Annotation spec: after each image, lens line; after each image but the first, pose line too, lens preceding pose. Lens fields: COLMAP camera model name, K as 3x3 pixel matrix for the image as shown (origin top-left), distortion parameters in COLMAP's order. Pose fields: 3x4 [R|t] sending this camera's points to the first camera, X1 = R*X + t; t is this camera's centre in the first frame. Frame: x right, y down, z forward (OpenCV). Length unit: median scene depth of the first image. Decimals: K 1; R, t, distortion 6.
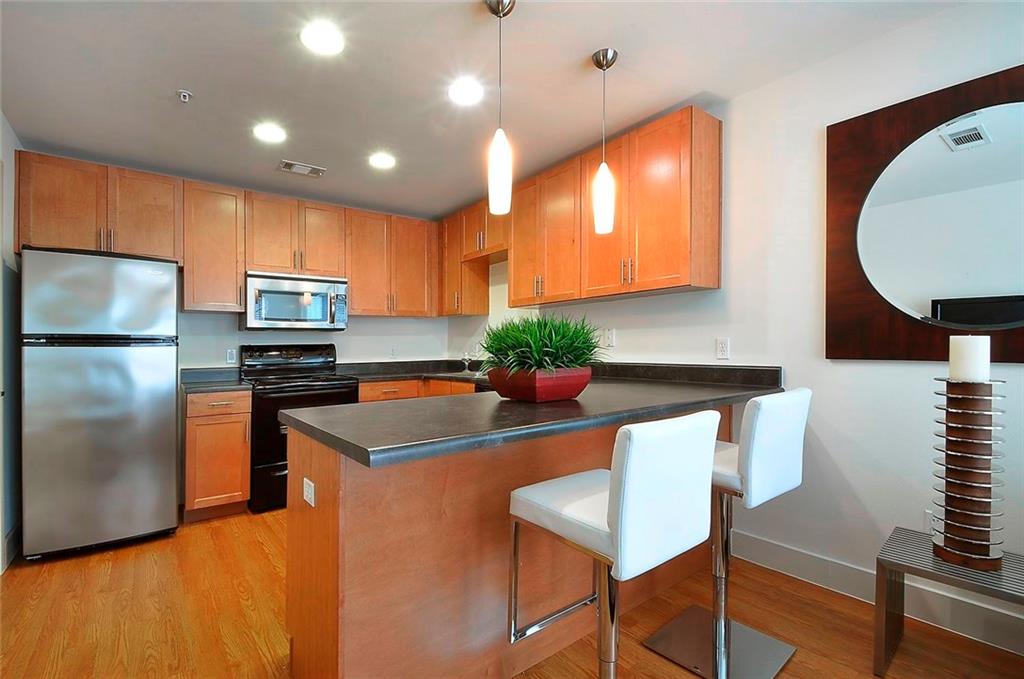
lens RADIAL K [[460.7, 0, 507.4], [0, 460.7, 355.0], [0, 0, 1]] dist [0.004661, -0.005685]
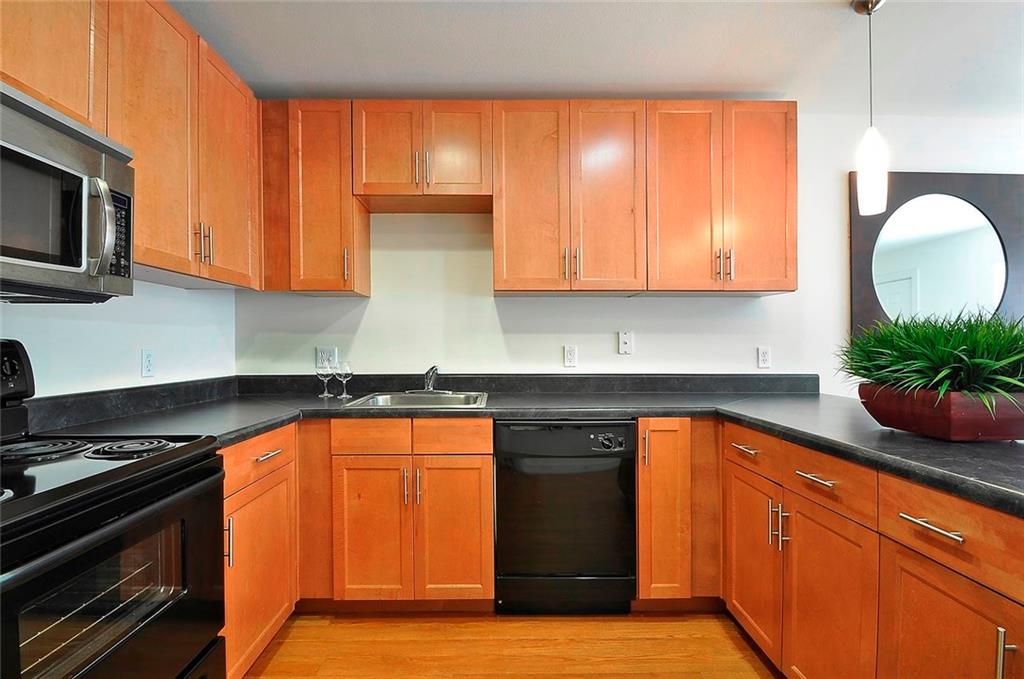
lens RADIAL K [[460.7, 0, 508.4], [0, 460.7, 359.4], [0, 0, 1]] dist [0.004661, -0.005685]
pose [[0.598243, -0.006436, 0.801289, -0.568883], [0.005002, 0.999978, 0.004298, -0.013790], [-0.801299, 0.001437, 0.598262, 0.713717]]
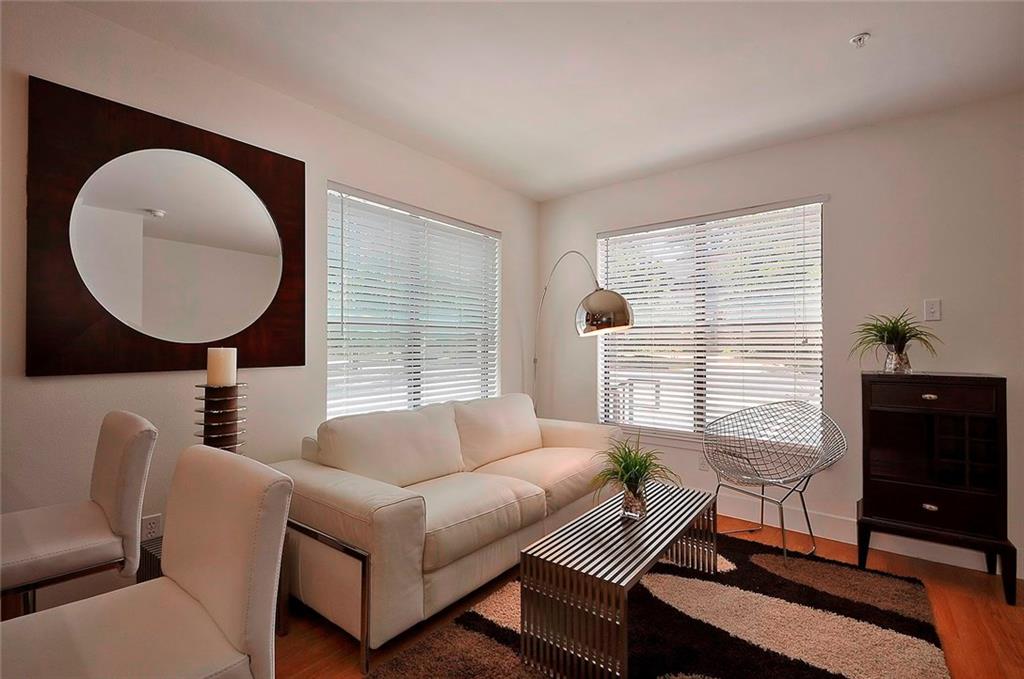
lens RADIAL K [[460.7, 0, 521.2], [0, 460.7, 345.6], [0, 0, 1]] dist [0.004661, -0.005685]
pose [[-0.263935, 0.023944, 0.964243, -0.171227], [0.021663, 0.999587, -0.018892, -0.003021], [-0.964297, 0.015903, -0.264345, 0.285597]]
